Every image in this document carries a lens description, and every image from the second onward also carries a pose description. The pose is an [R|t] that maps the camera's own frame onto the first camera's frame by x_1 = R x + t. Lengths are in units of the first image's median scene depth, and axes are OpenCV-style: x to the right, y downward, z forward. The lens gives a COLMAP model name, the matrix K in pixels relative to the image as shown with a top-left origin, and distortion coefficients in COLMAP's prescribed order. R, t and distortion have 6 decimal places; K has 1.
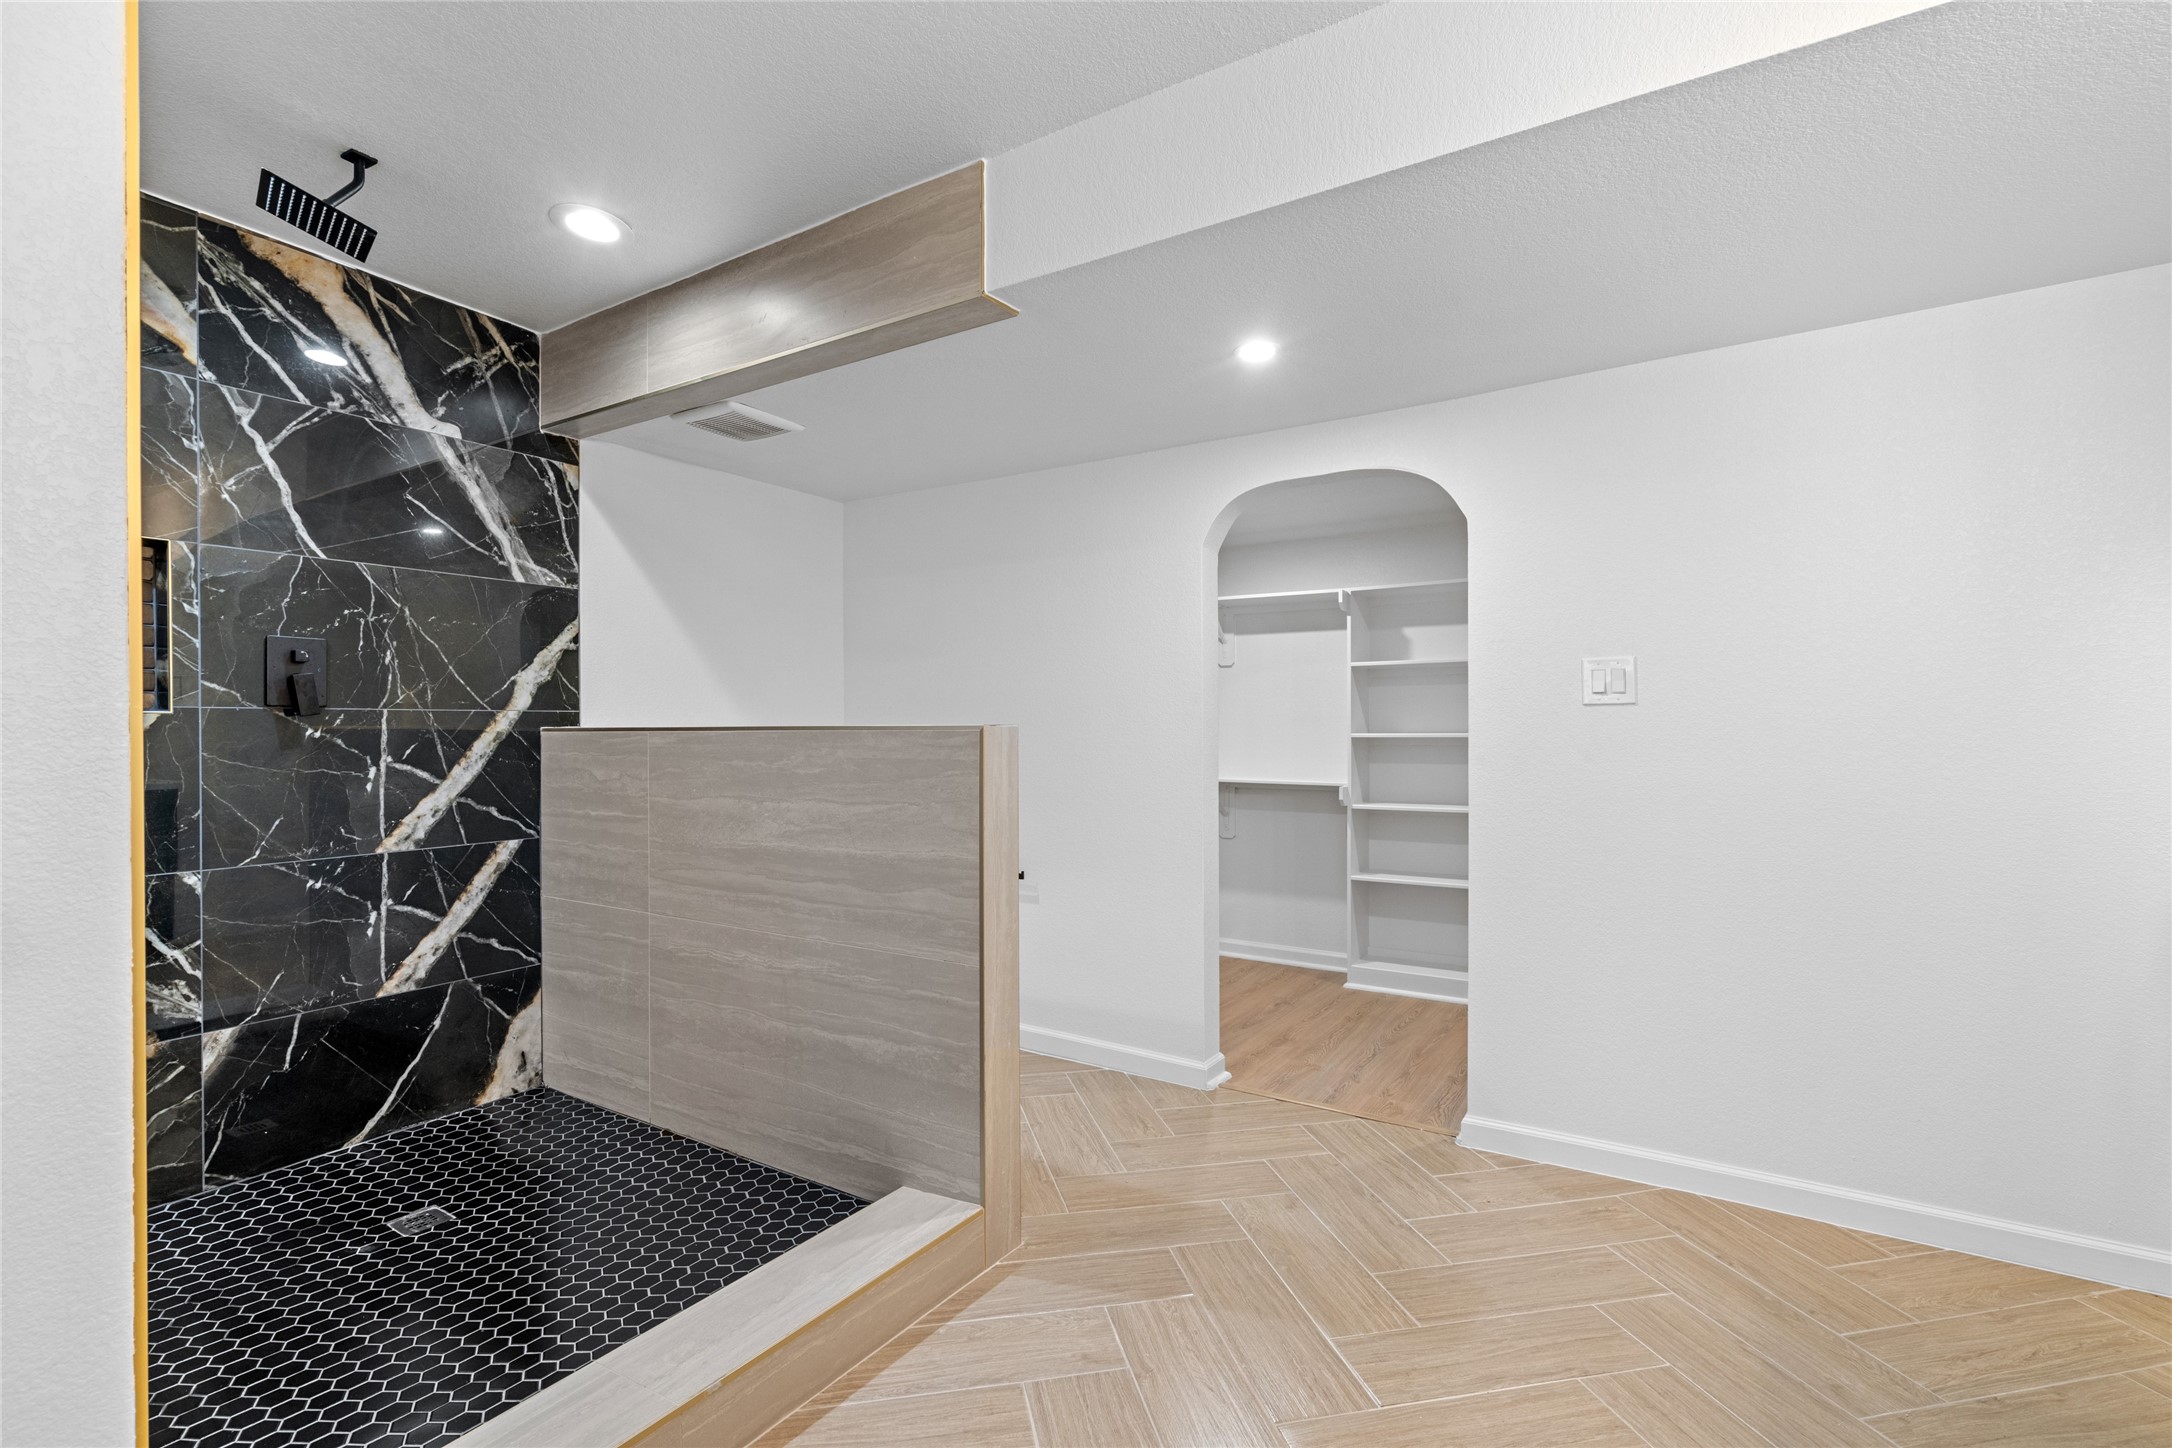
lens RADIAL K [[983.3, 0, 1081.4], [0, 983.3, 730.0], [0, 0, 1]] dist [-0.000675, 0.000433]
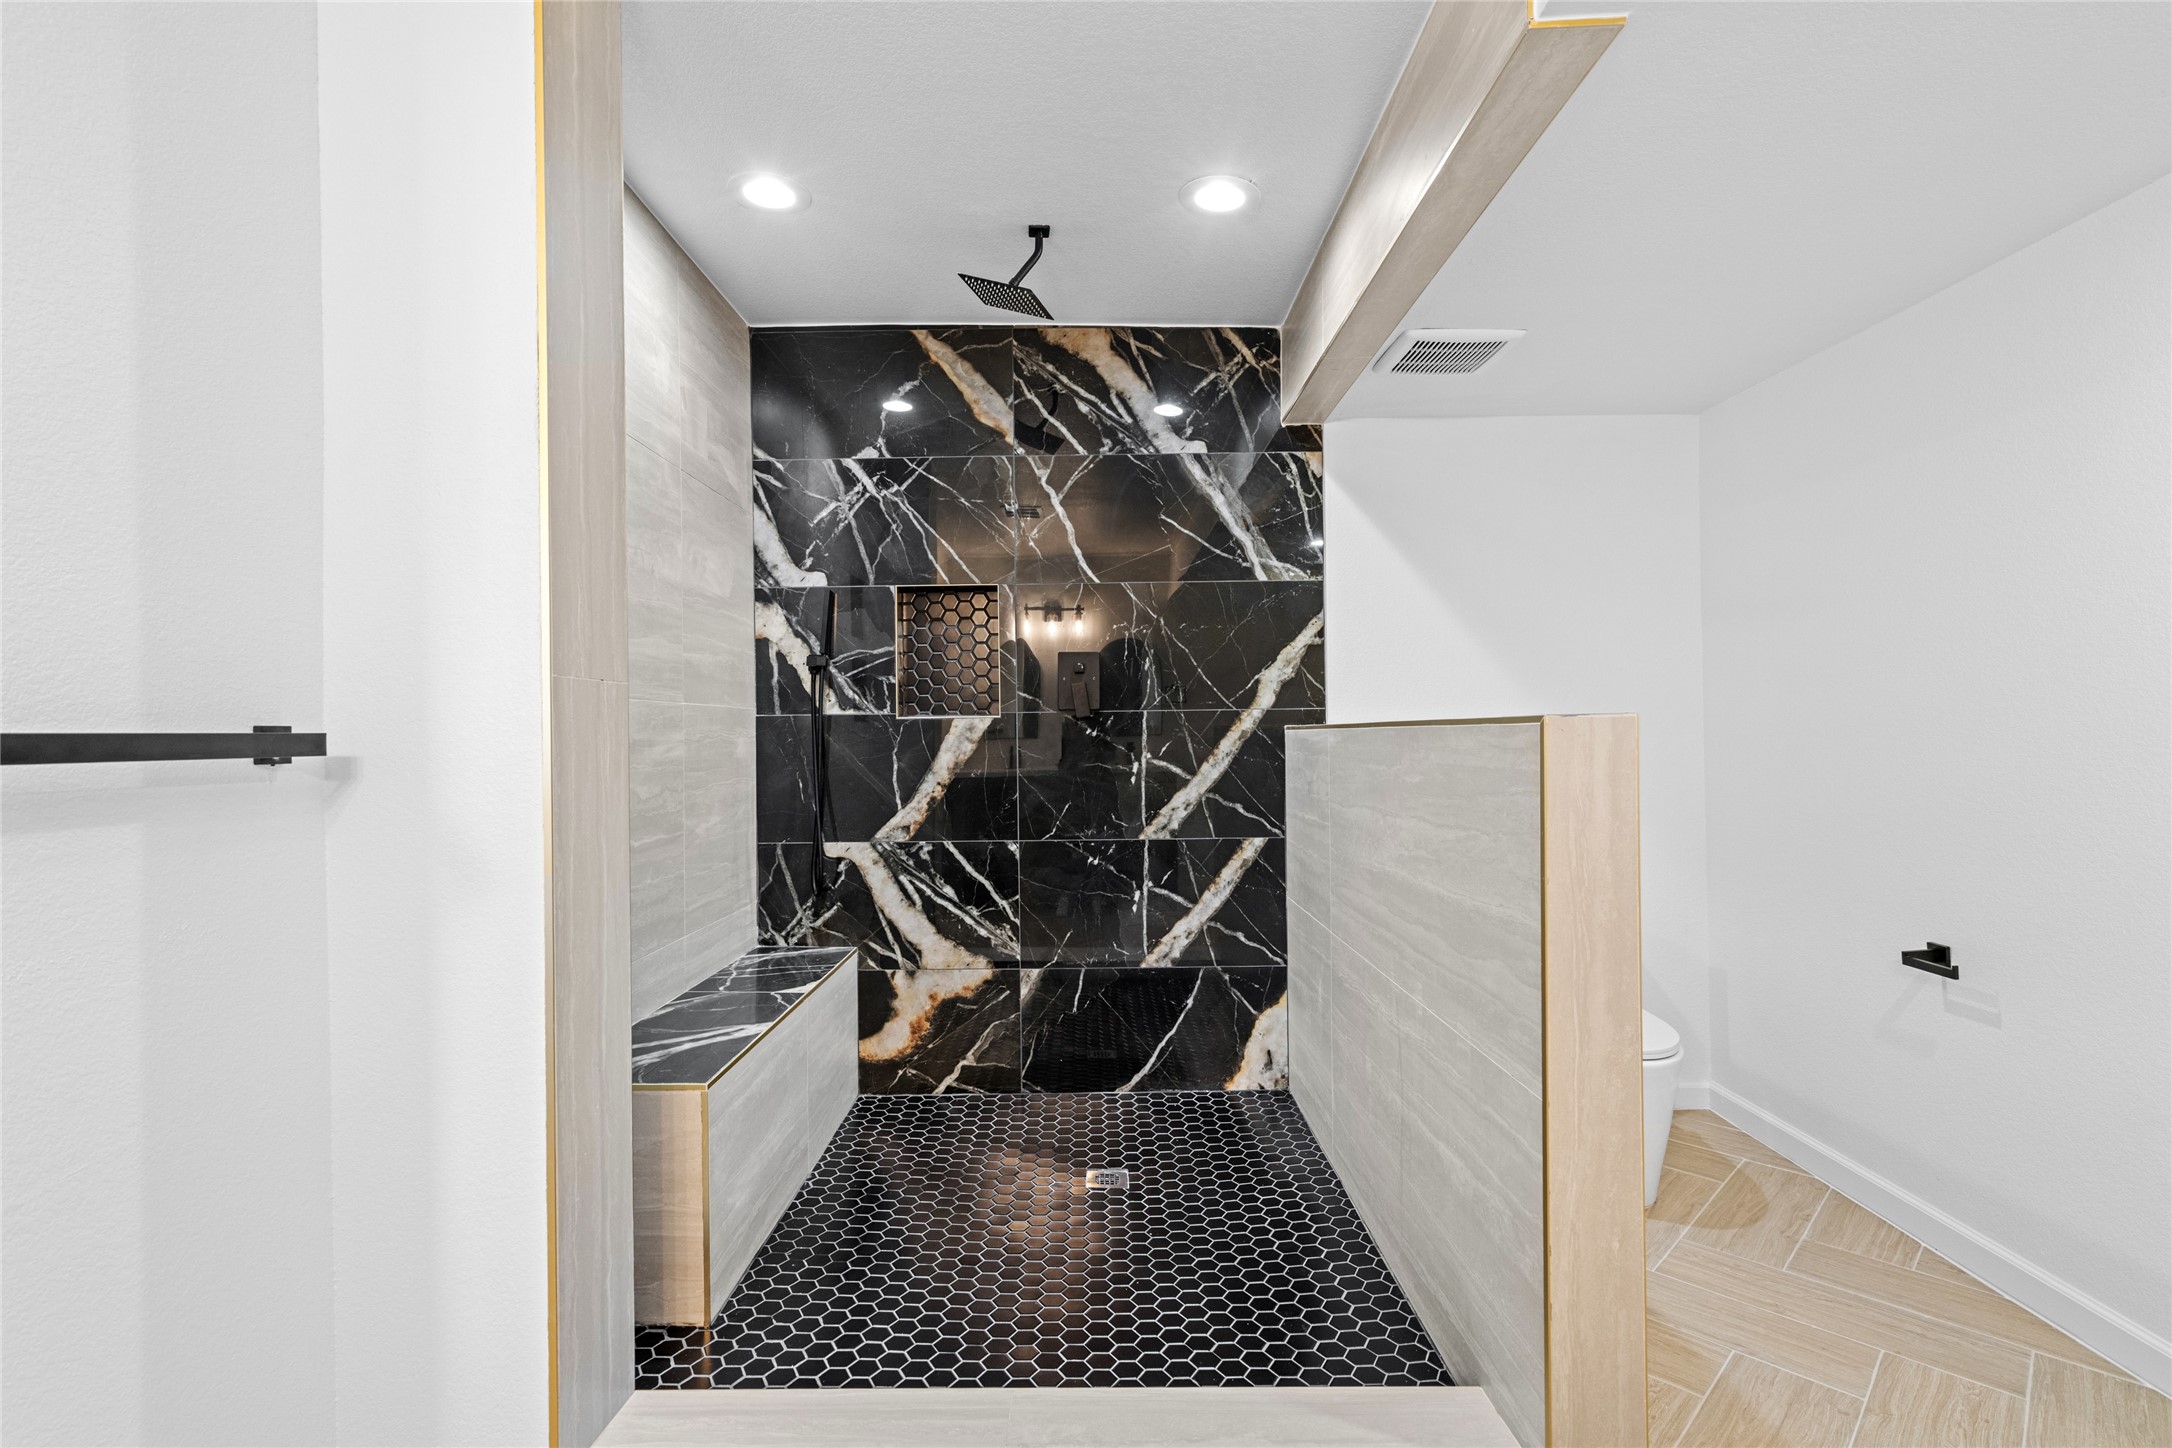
lens RADIAL K [[1012.9, 0, 1085.0], [0, 1012.9, 730.4], [0, 0, 1]] dist [-0.012721, 0.007991]
pose [[0.531340, -0.005414, -0.847141, 0.216185], [0.007167, 0.999973, -0.001895, 0.002775], [0.847128, -0.005065, 0.531364, 0.311108]]
